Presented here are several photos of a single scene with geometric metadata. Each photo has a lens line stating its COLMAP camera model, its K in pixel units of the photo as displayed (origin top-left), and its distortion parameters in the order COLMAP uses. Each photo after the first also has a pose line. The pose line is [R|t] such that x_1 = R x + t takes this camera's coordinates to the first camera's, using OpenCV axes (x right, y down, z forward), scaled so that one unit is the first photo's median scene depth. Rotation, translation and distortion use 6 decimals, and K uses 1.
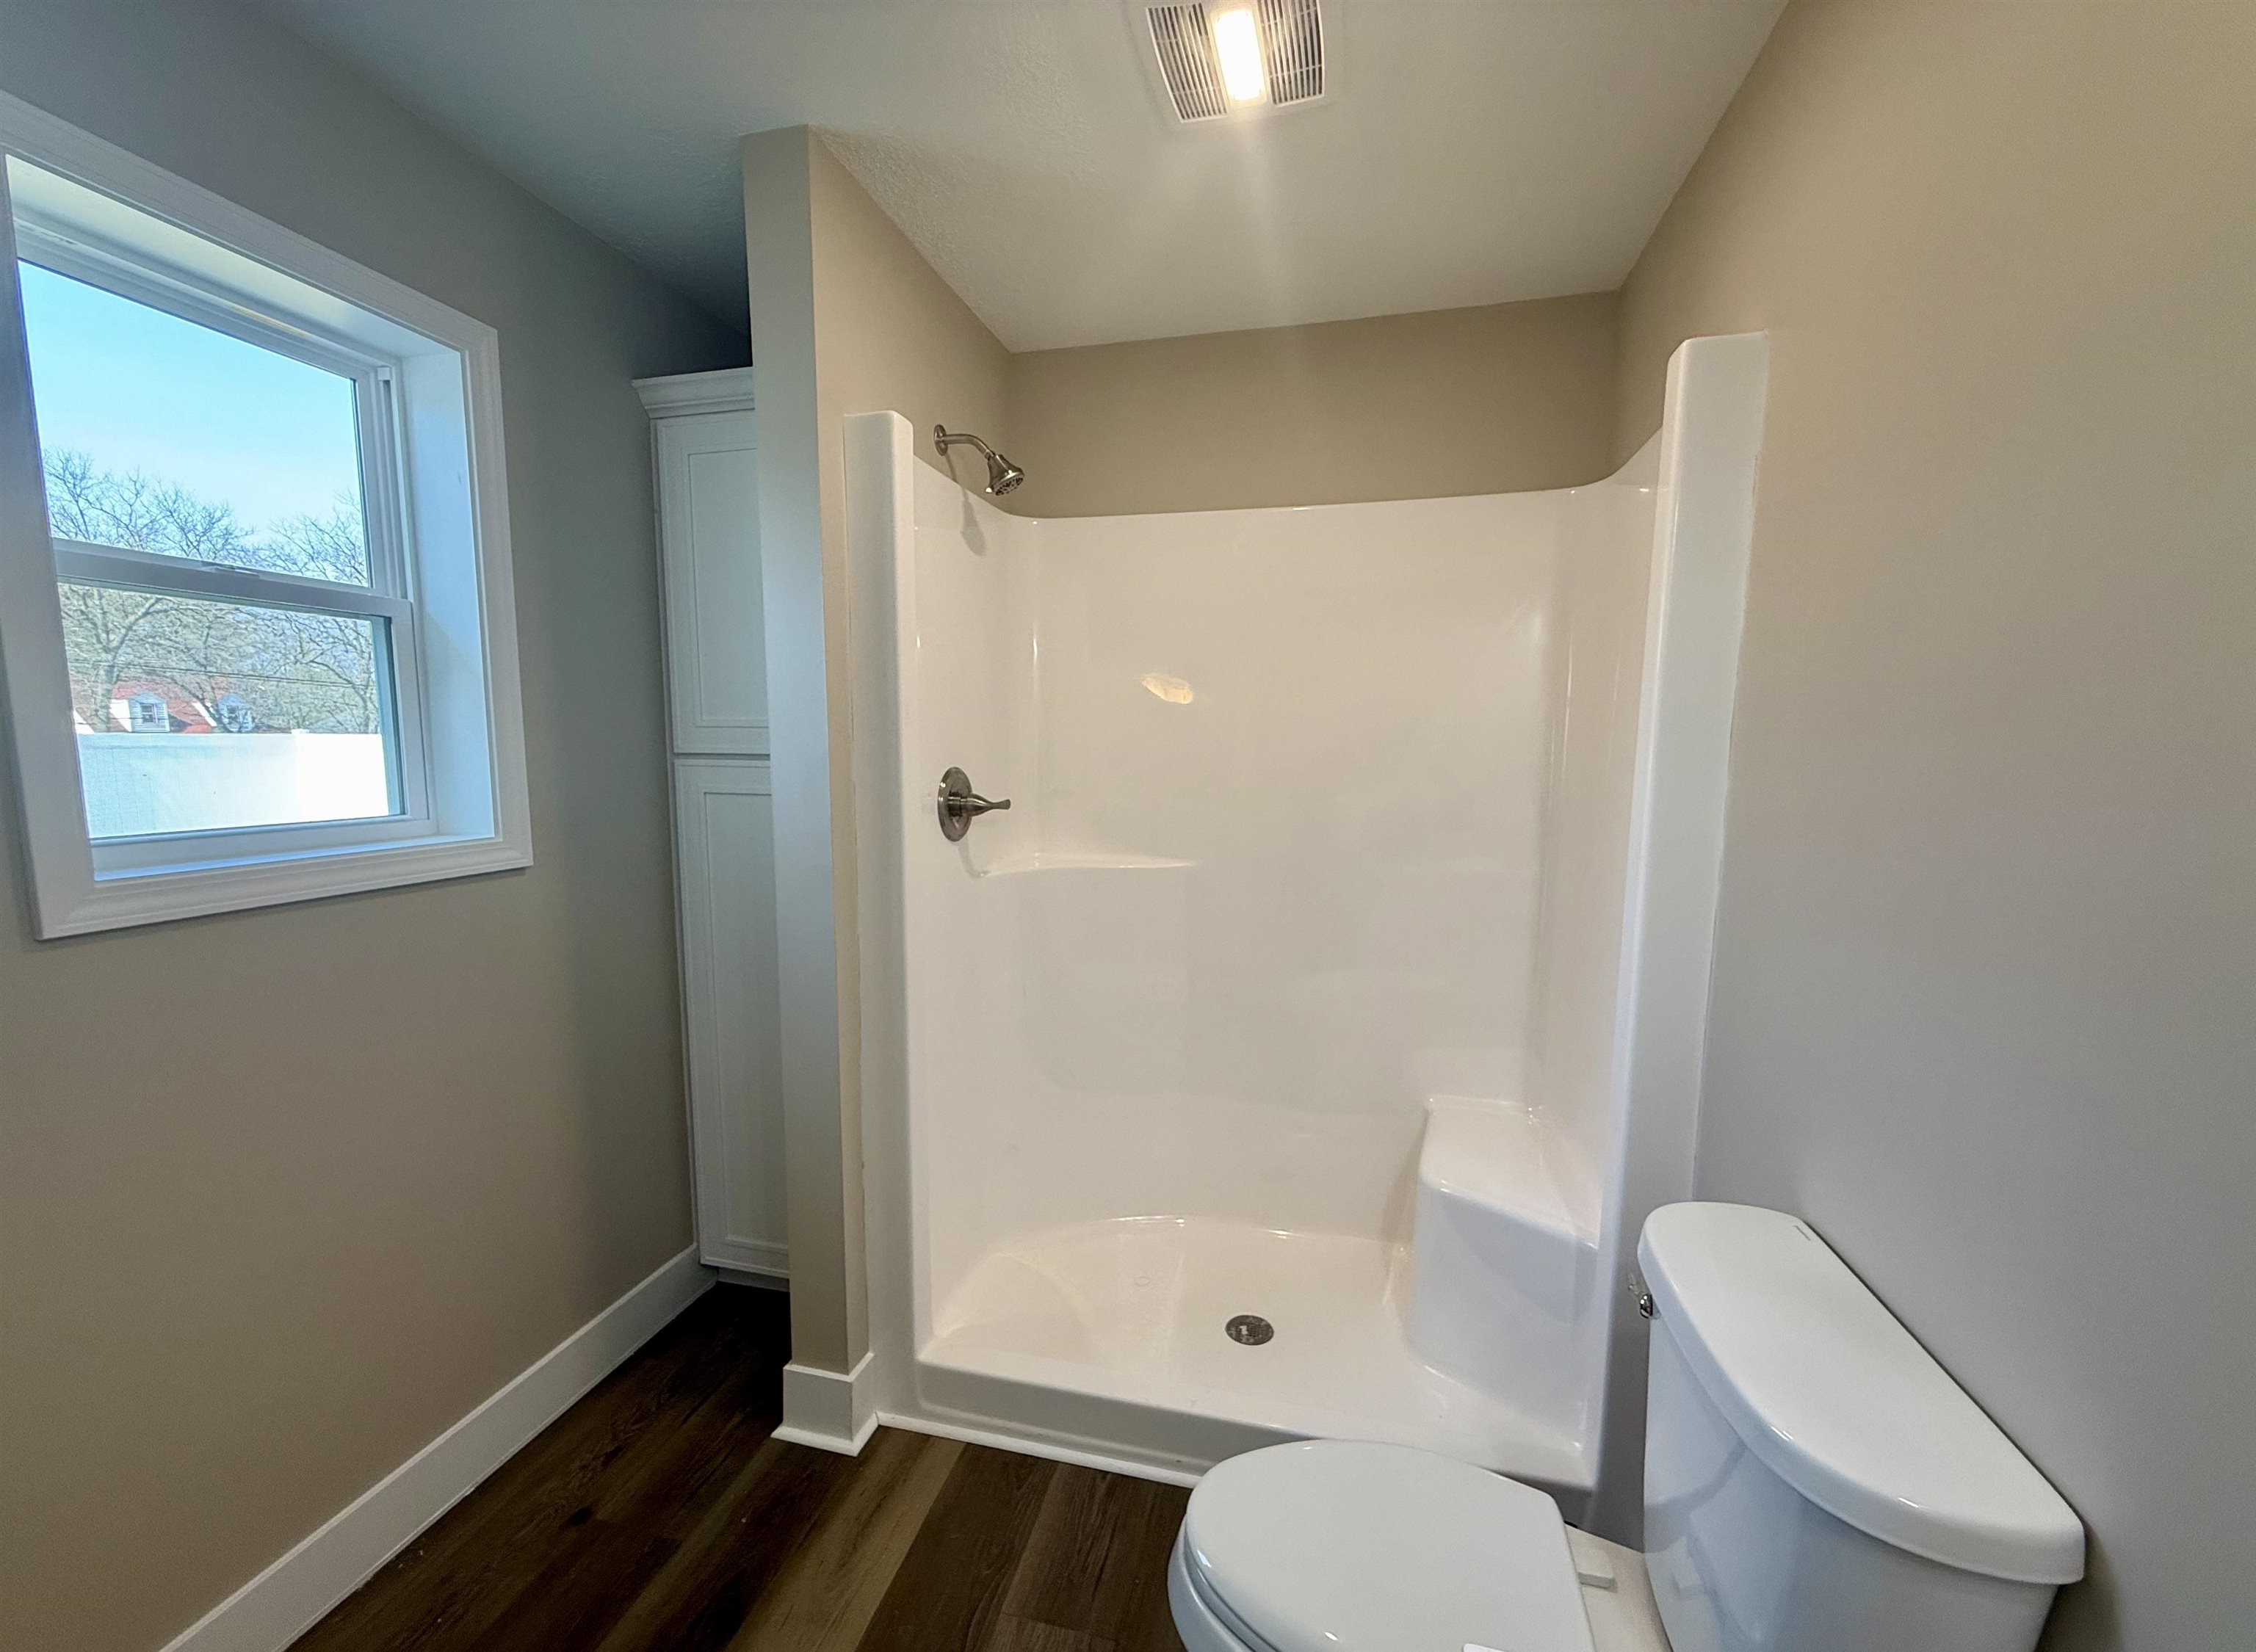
lens RADIAL K [[892.5, 0, 1127.9], [0, 892.5, 837.7], [0, 0, 1]] dist [0.001073, 0.000075]
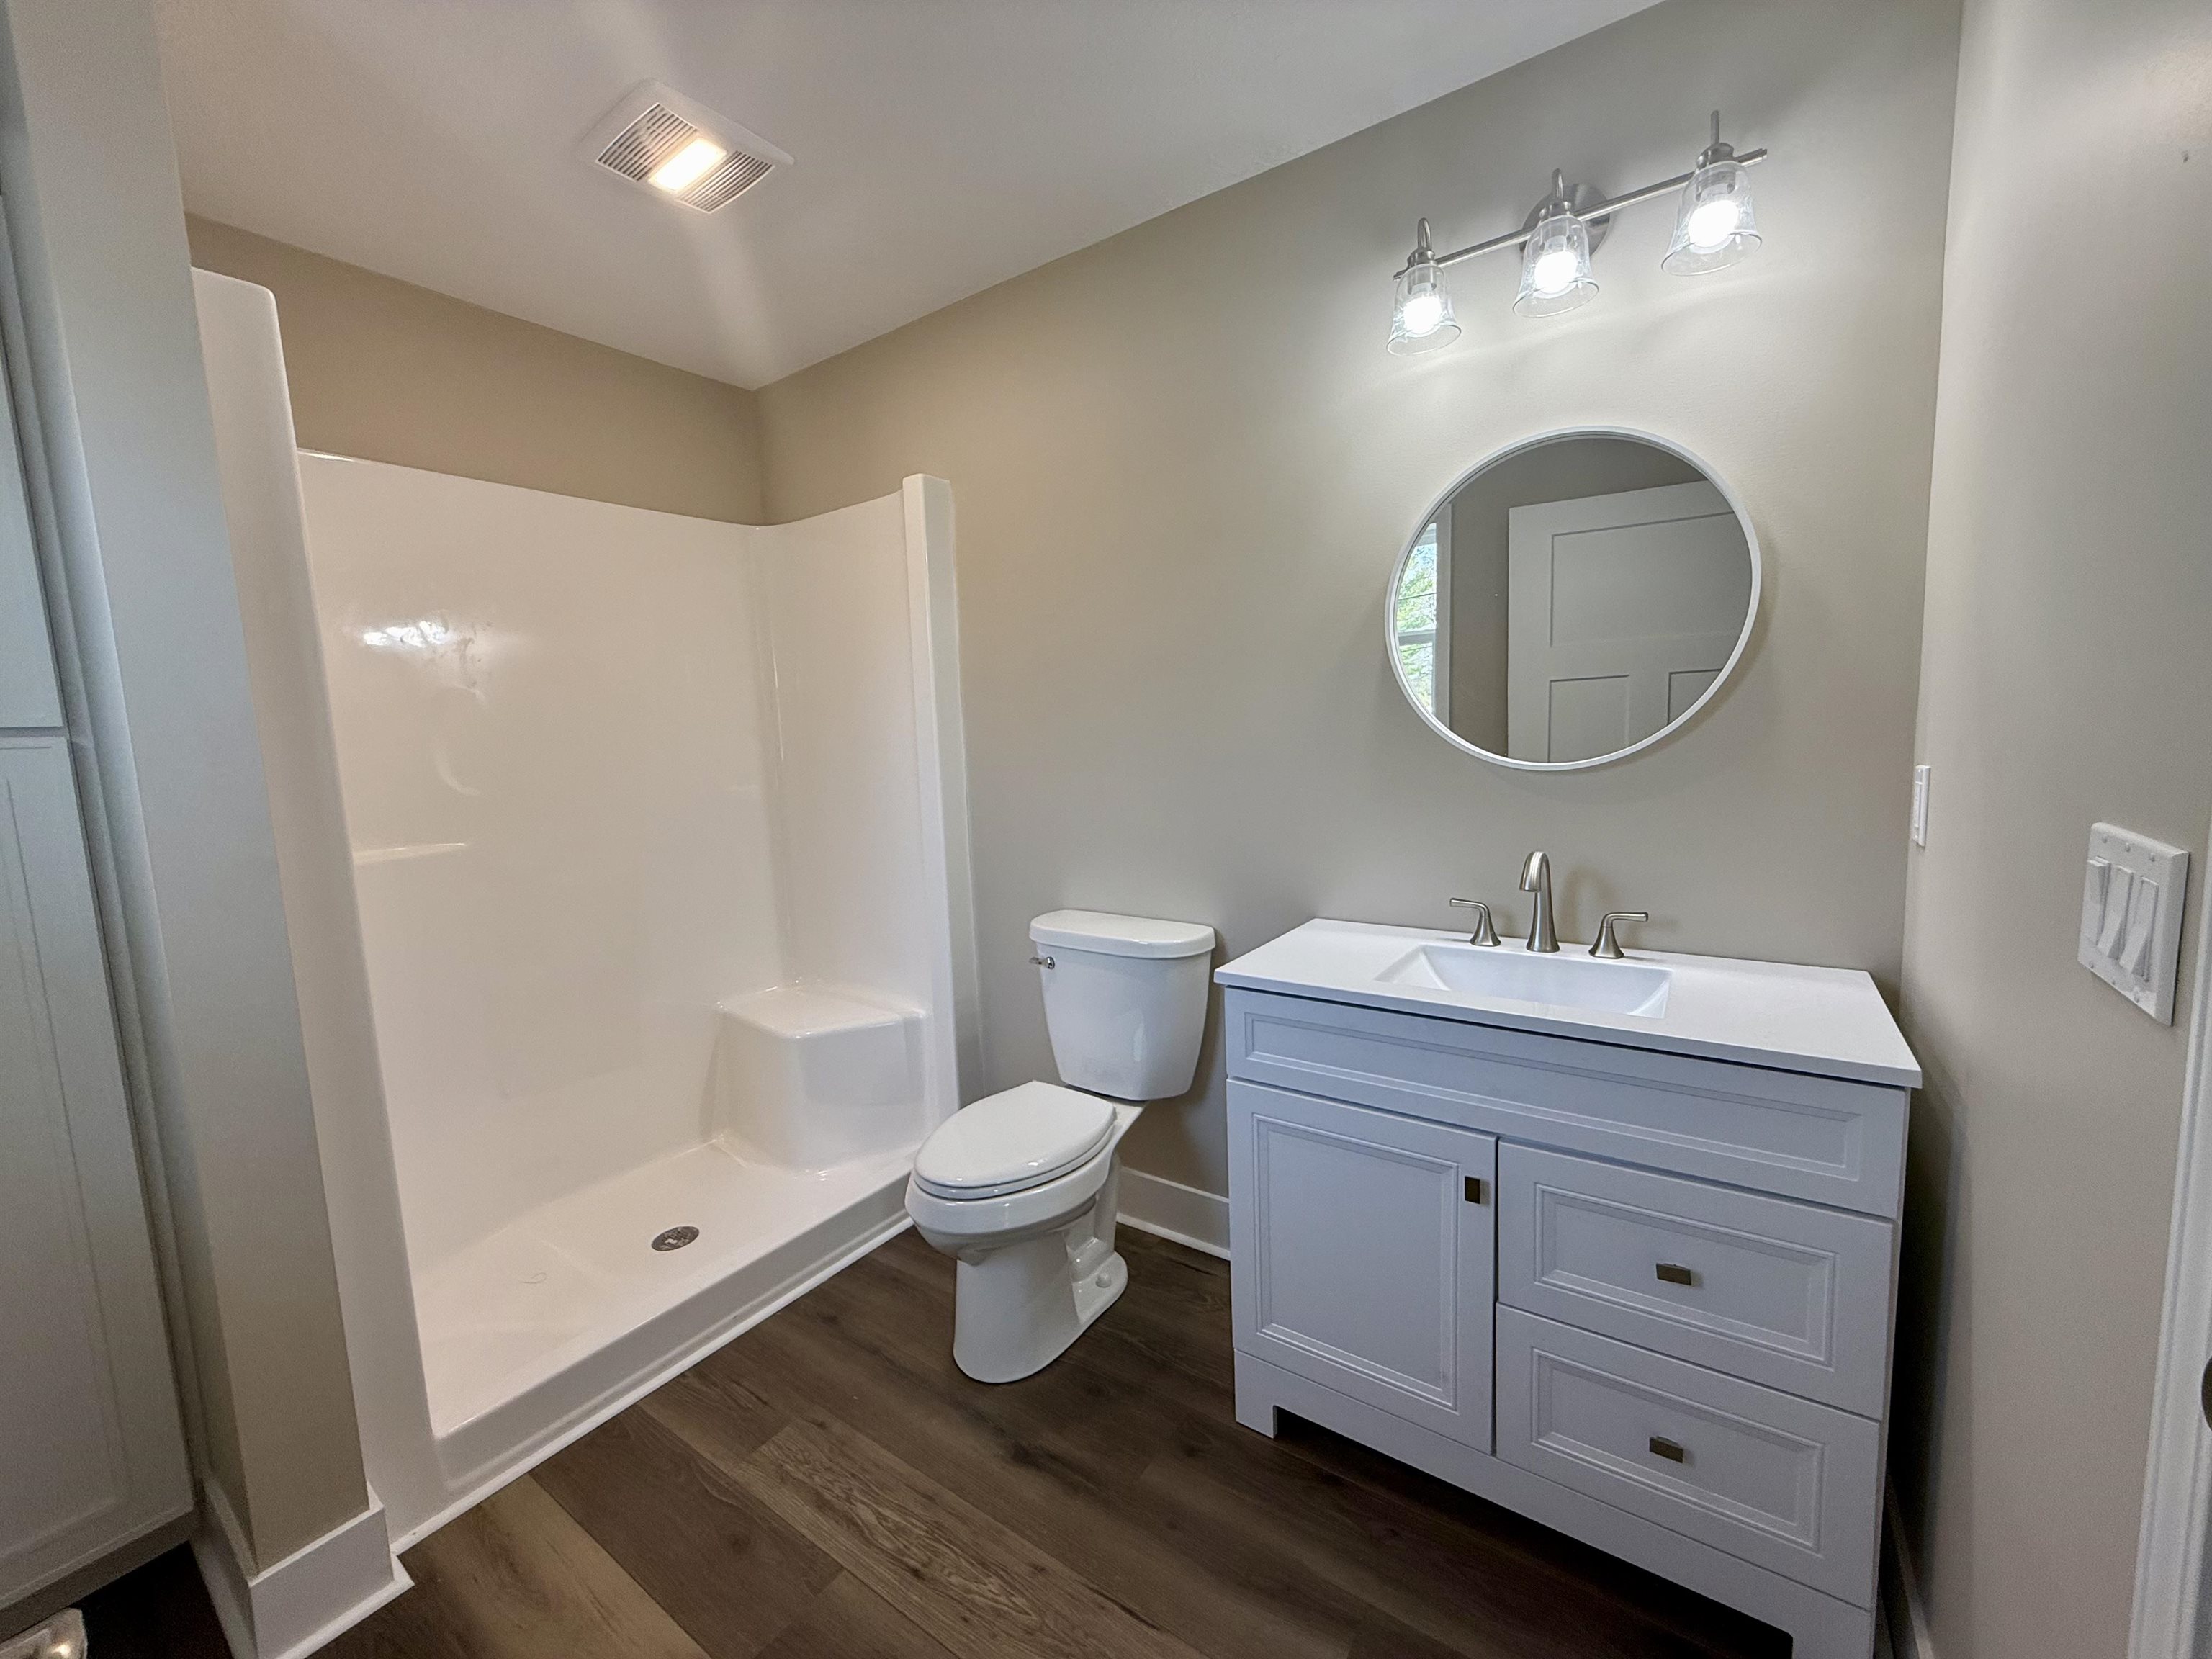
lens RADIAL K [[875.2, 0, 1098.2], [0, 875.2, 836.8], [0, 0, 1]] dist [0.001073, 0.000075]
pose [[0.352270, -0.122918, 0.927791, -0.739196], [0.142139, 0.986865, 0.076776, 0.060775], [-0.925042, 0.104829, 0.365114, 0.080462]]
